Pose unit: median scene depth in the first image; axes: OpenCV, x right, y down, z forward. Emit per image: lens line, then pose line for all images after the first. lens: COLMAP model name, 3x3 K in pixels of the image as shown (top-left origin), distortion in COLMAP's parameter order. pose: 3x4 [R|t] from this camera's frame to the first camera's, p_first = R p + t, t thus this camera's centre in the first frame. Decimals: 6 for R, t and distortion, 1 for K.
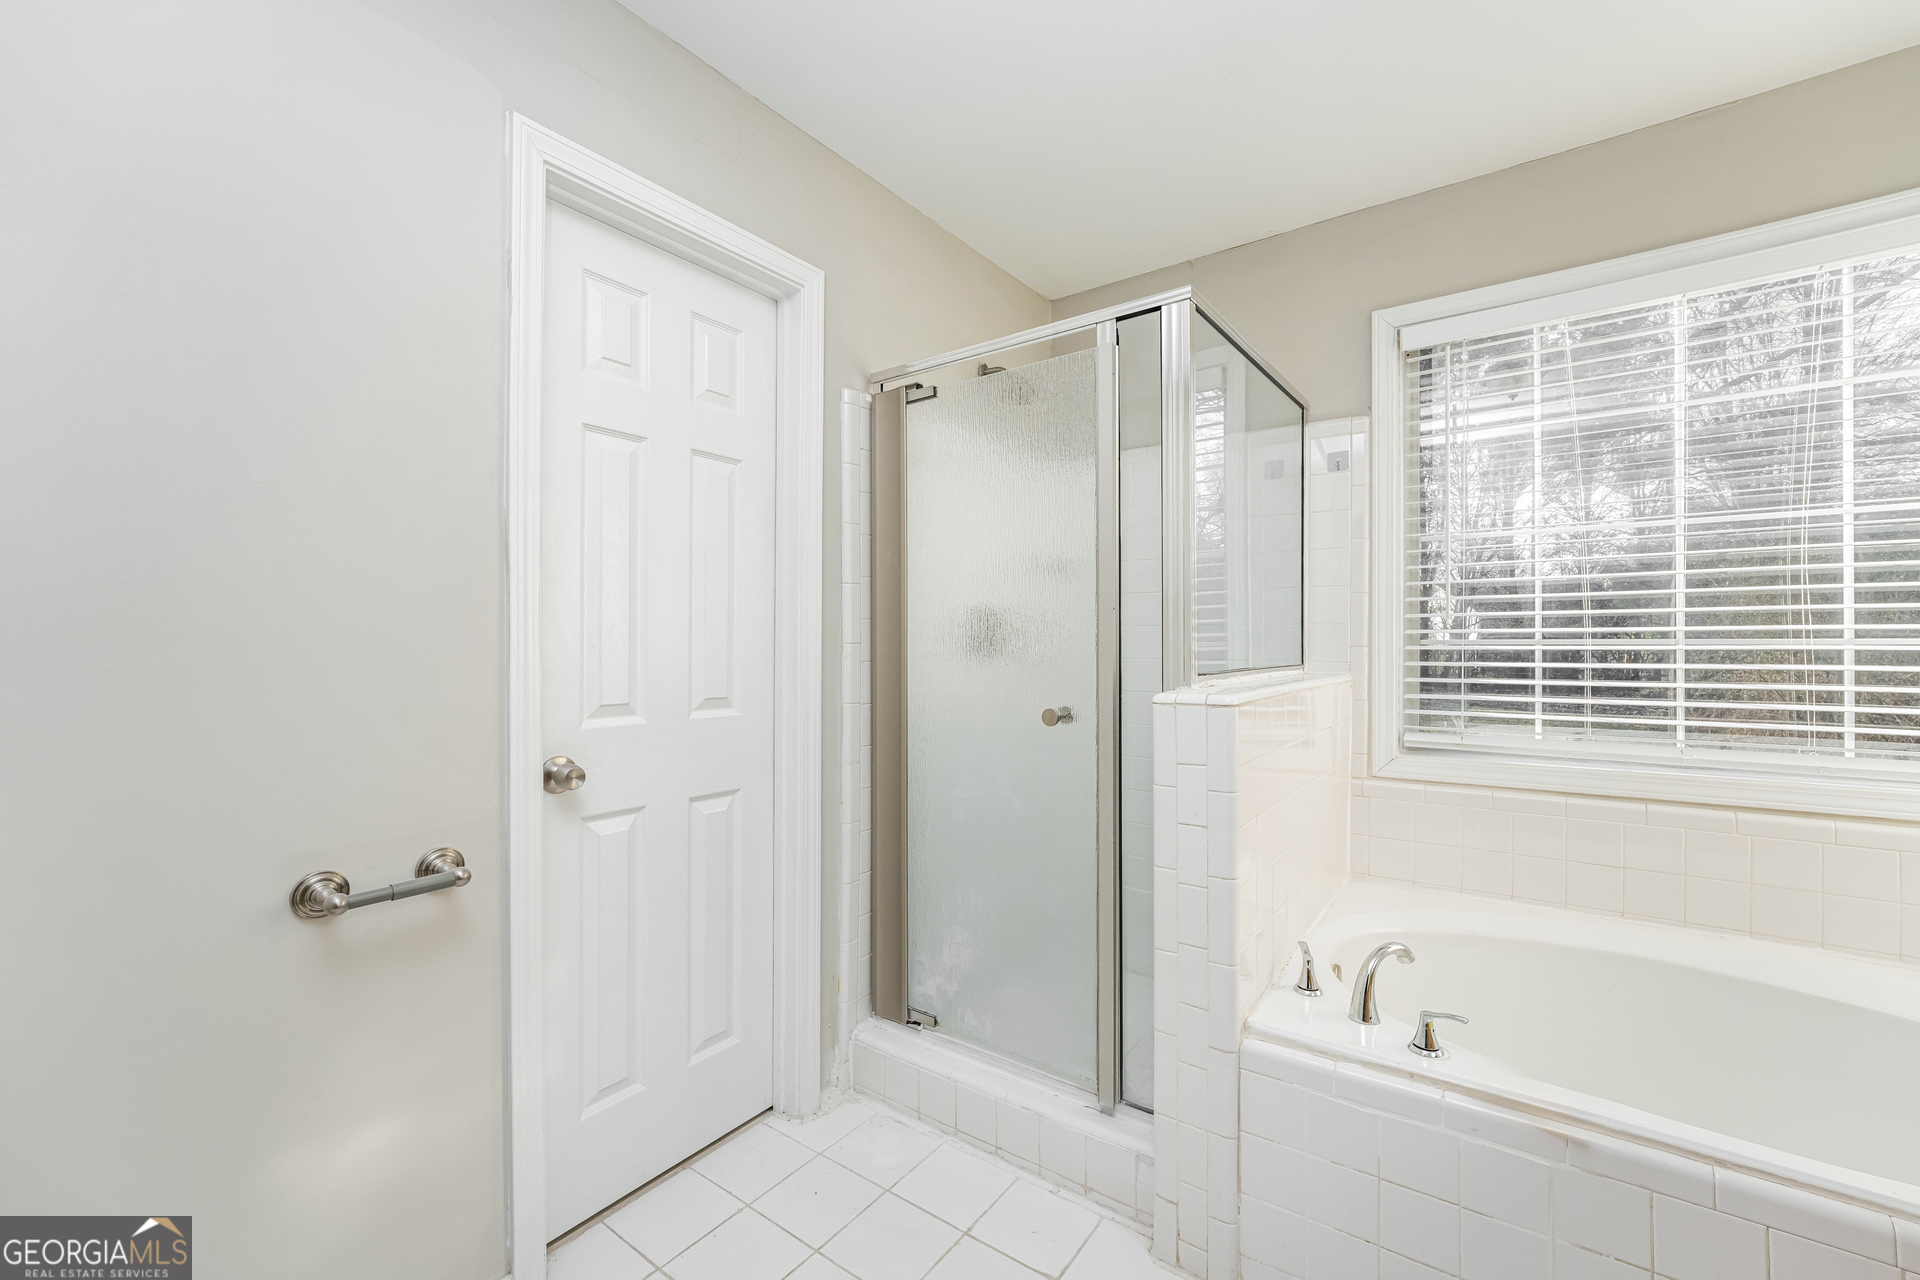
lens RADIAL K [[776.0, 0, 955.2], [0, 776.0, 632.0], [0, 0, 1]] dist [-0.010071, 0.001138]
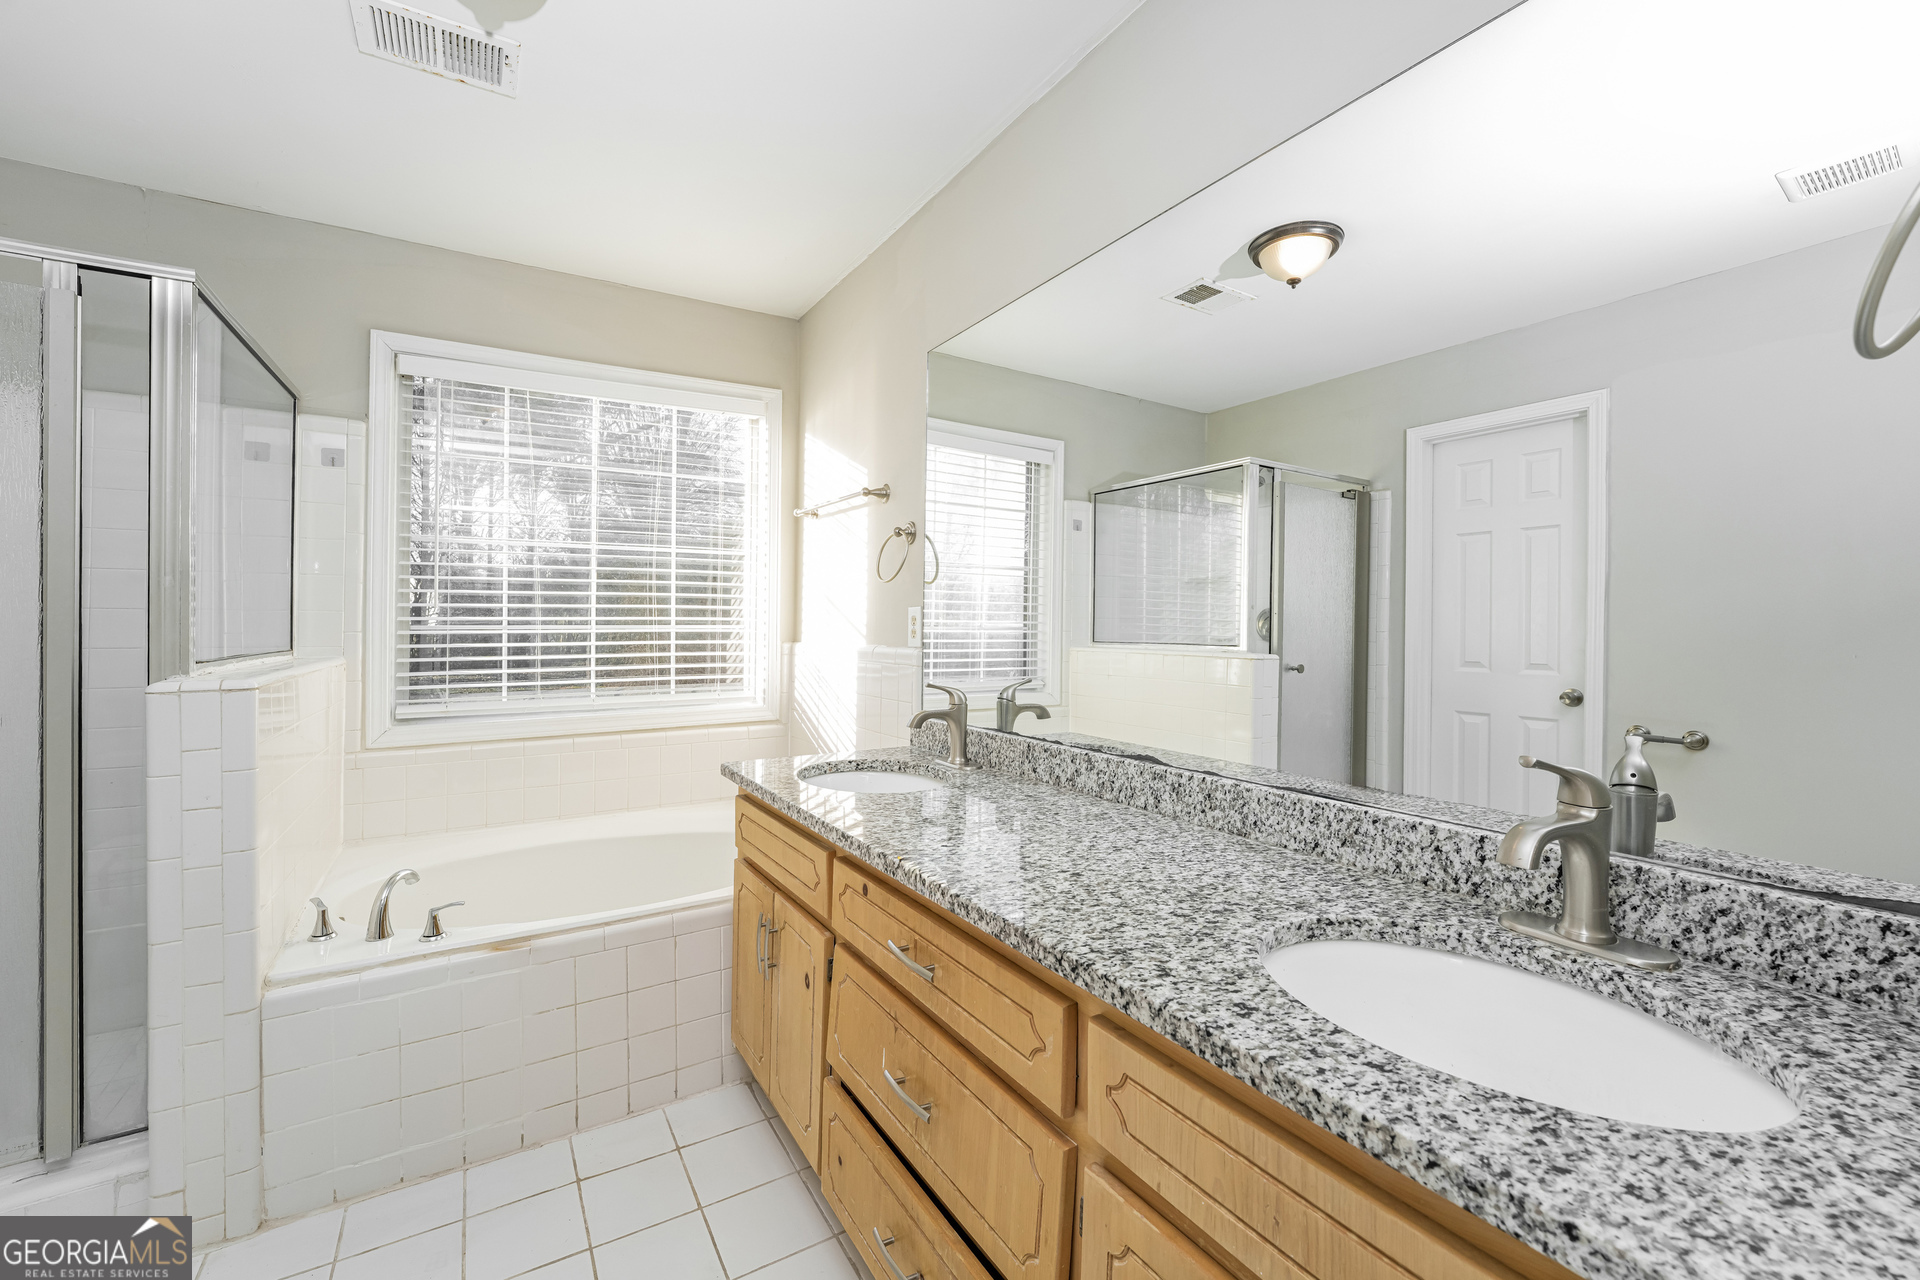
lens RADIAL K [[776.0, 0, 955.9], [0, 776.0, 627.0], [0, 0, 1]] dist [-0.010071, 0.001138]
pose [[0.373690, -0.002578, 0.927550, -0.182282], [-0.012682, 0.999888, 0.007888, -0.008029], [-0.927467, -0.014711, 0.373615, -0.207182]]
